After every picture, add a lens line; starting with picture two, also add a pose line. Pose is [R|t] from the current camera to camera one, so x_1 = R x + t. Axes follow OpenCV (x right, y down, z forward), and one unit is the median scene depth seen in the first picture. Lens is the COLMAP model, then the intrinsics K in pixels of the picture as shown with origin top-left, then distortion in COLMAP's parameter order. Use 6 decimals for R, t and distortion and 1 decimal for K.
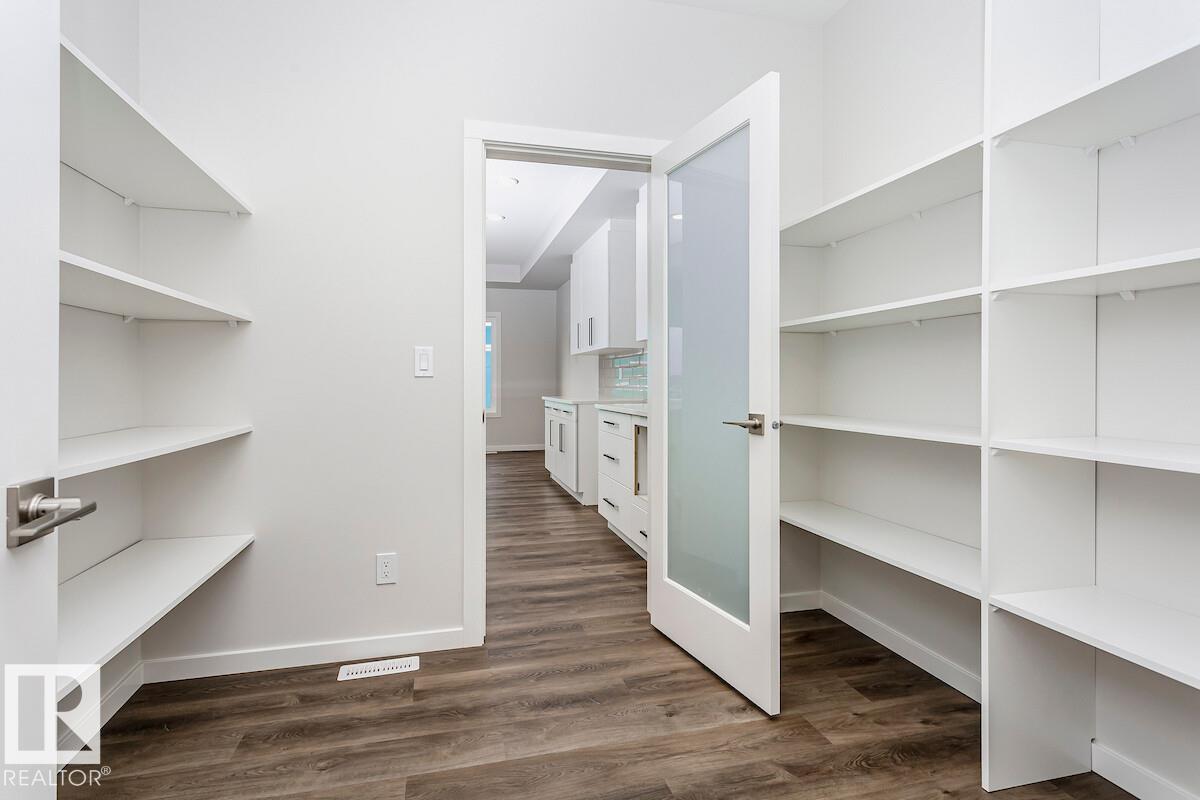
lens RADIAL K [[573.8, 0, 580.6], [0, 573.8, 380.8], [0, 0, 1]] dist [0.002380, 0.000732]
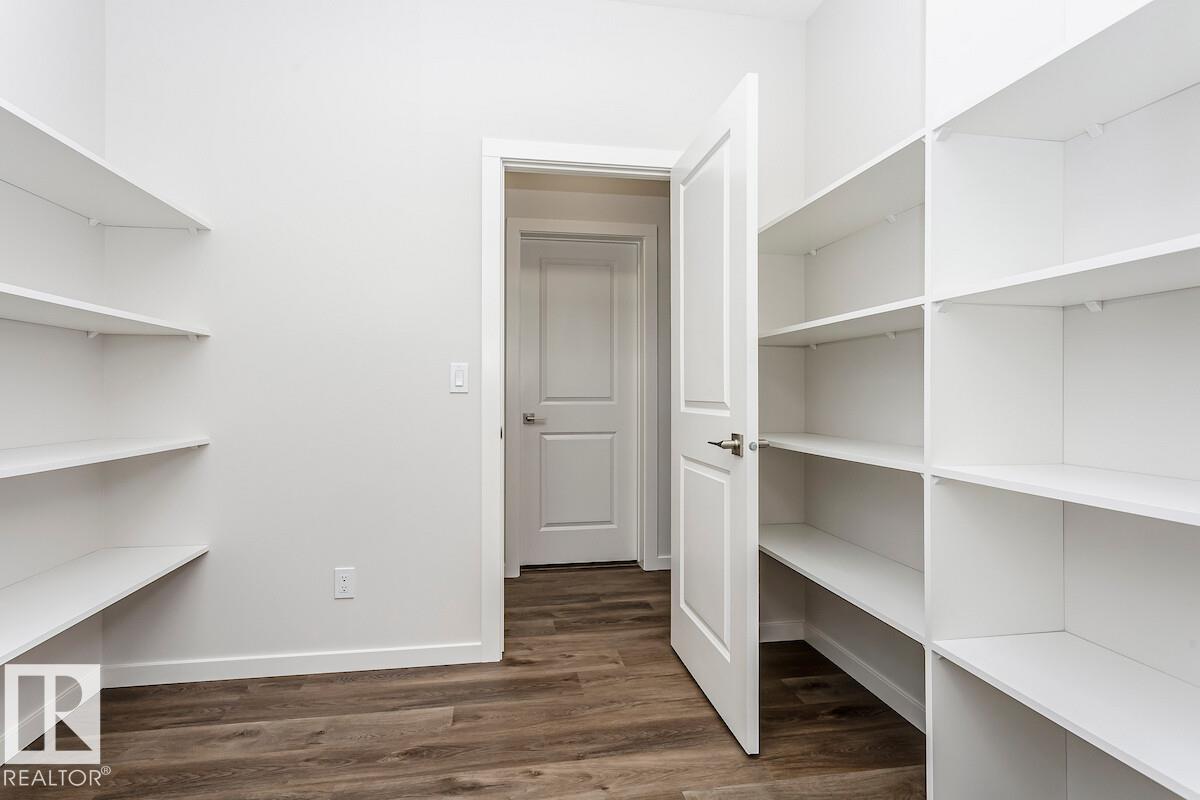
lens RADIAL K [[572.0, 0, 584.6], [0, 572.0, 395.6], [0, 0, 1]] dist [0.009431, 0.000455]
pose [[0.996409, 0.009989, -0.084082, 0.175847], [-0.010387, 0.999937, -0.004308, 0.000354], [0.084034, 0.005166, 0.996449, 0.042133]]
